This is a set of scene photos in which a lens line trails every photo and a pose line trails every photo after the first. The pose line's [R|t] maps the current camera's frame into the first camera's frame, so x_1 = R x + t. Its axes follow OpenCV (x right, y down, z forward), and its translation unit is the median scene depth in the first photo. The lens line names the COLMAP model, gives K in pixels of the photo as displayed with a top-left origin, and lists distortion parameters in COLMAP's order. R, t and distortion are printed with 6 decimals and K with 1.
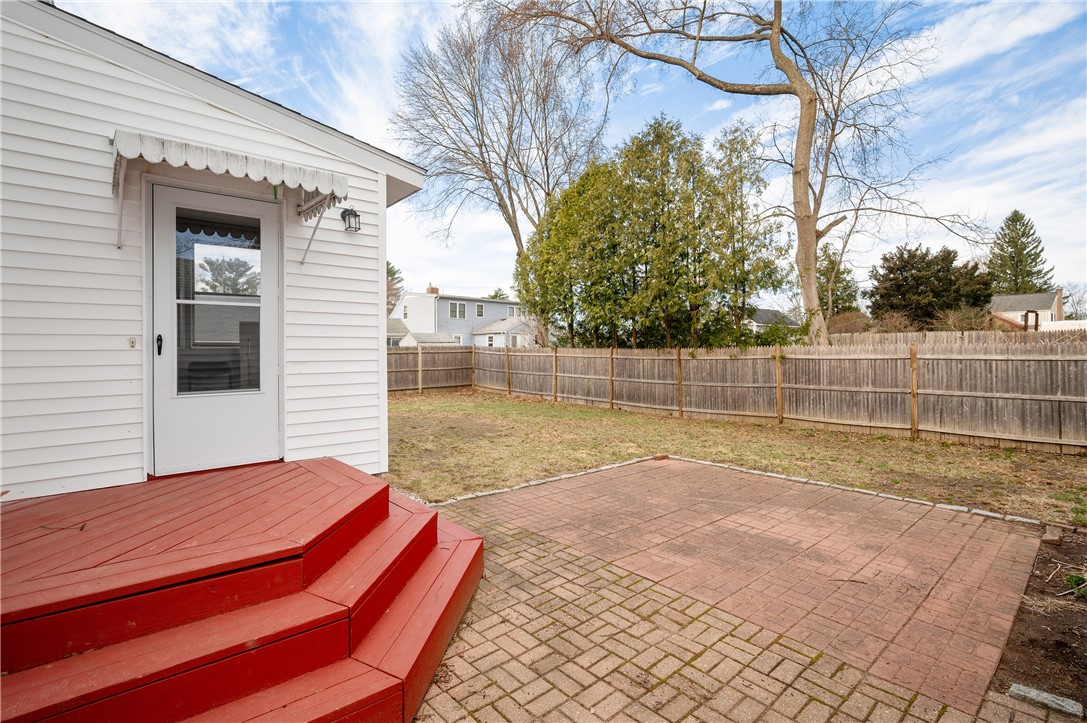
lens RADIAL K [[514.5, 0, 536.9], [0, 514.5, 356.0], [0, 0, 1]] dist [0.002625, 0.000426]
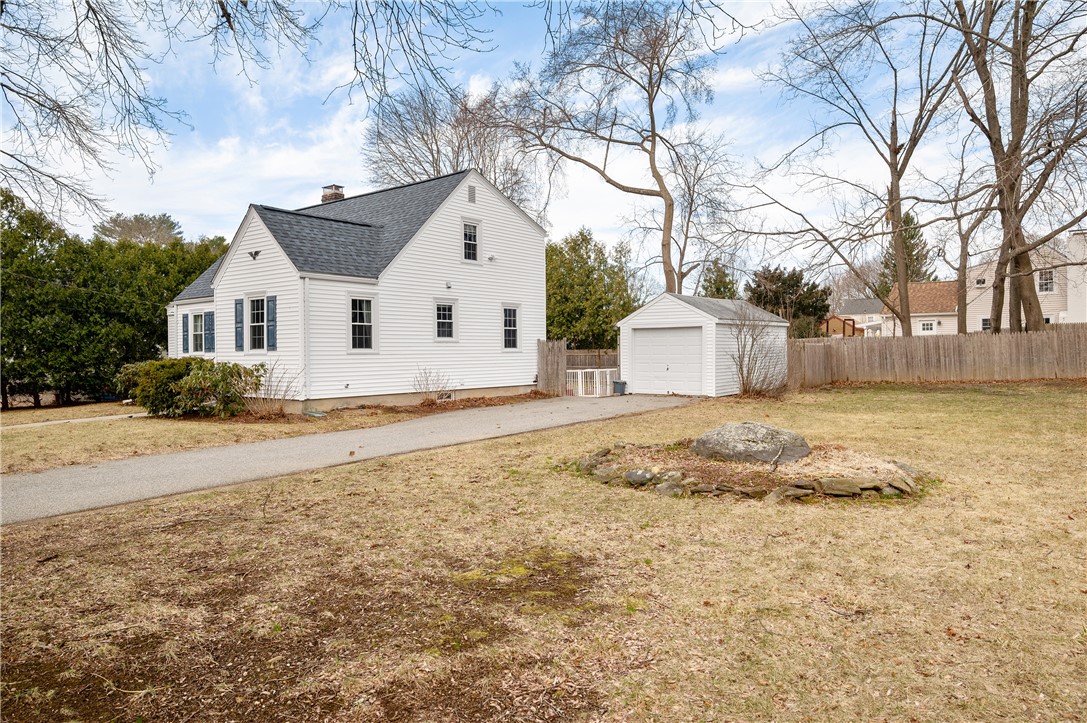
lens RADIAL K [[720.2, 0, 543.5], [0, 720.2, 361.5], [0, 0, 1]] dist [0.003671, 0.001680]
pose [[0.978341, -0.006546, 0.206895, -0.177784], [0.005781, 0.999974, 0.004302, 0.006782], [-0.206917, -0.003012, 0.978354, -0.587920]]
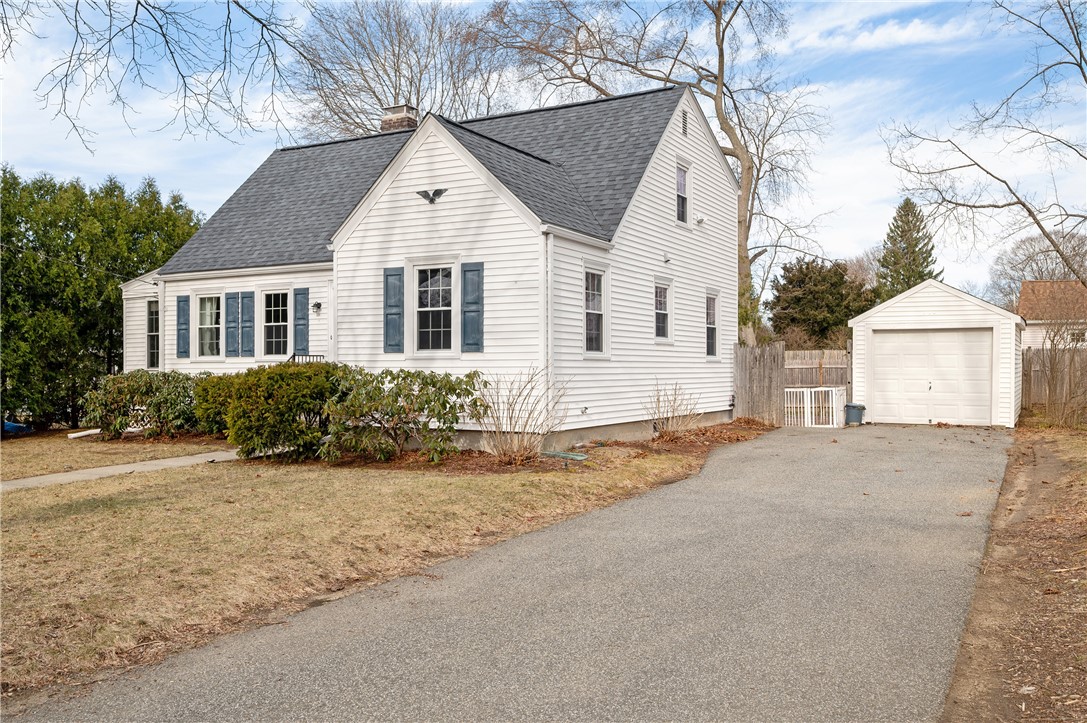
lens RADIAL K [[942.3, 0, 543.5], [0, 942.3, 361.5], [0, 0, 1]] dist [-0.007401, -0.008386]
pose [[0.933905, 0.007675, 0.357439, -0.357121], [-0.001873, 0.999861, -0.016577, 0.010430], [-0.357517, 0.014812, 0.933789, -0.454658]]
